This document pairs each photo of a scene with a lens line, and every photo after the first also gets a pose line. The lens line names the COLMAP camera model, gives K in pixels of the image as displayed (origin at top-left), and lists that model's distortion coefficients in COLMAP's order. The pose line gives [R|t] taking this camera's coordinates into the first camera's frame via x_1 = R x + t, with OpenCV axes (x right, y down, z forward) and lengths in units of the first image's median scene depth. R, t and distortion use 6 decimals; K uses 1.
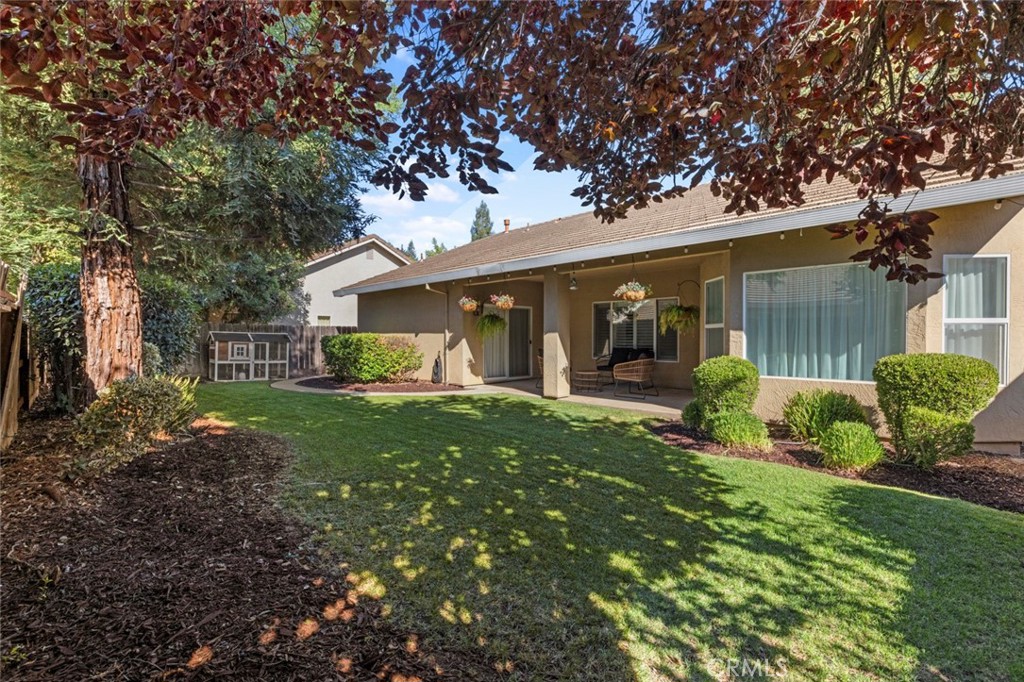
lens RADIAL K [[465.9, 0, 515.3], [0, 465.9, 341.0], [0, 0, 1]] dist [0.006164, -0.000121]
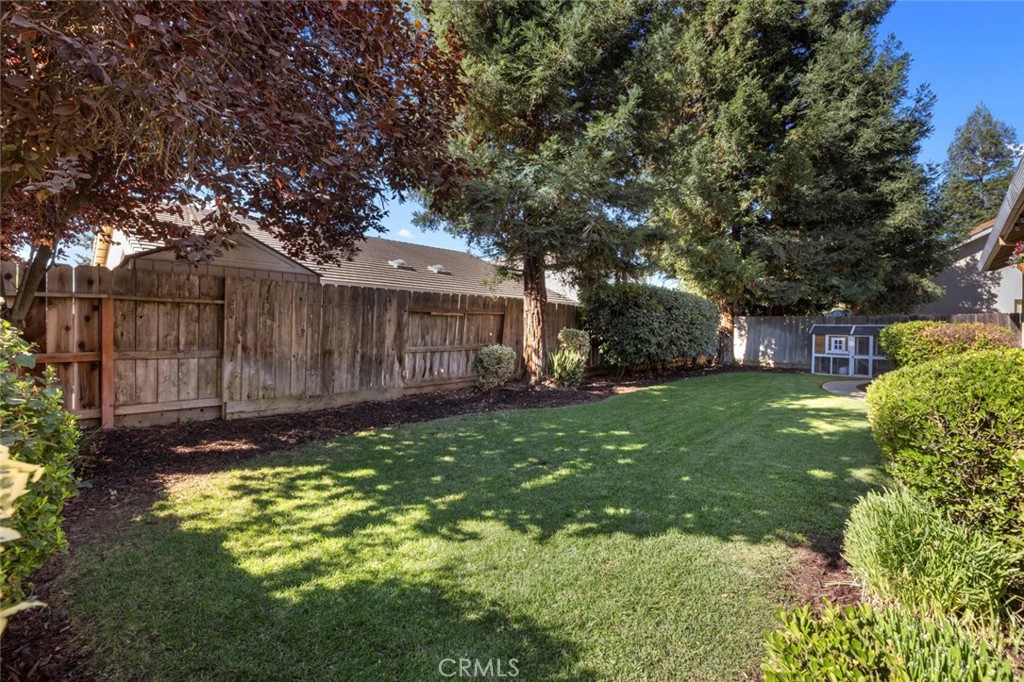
lens RADIAL K [[465.9, 0, 515.5], [0, 465.9, 337.5], [0, 0, 1]] dist [0.006164, -0.000121]
pose [[0.047320, 0.005037, -0.998867, 1.218464], [-0.010231, 0.999937, 0.004558, 0.034073], [0.998827, 0.010003, 0.047368, 1.016449]]
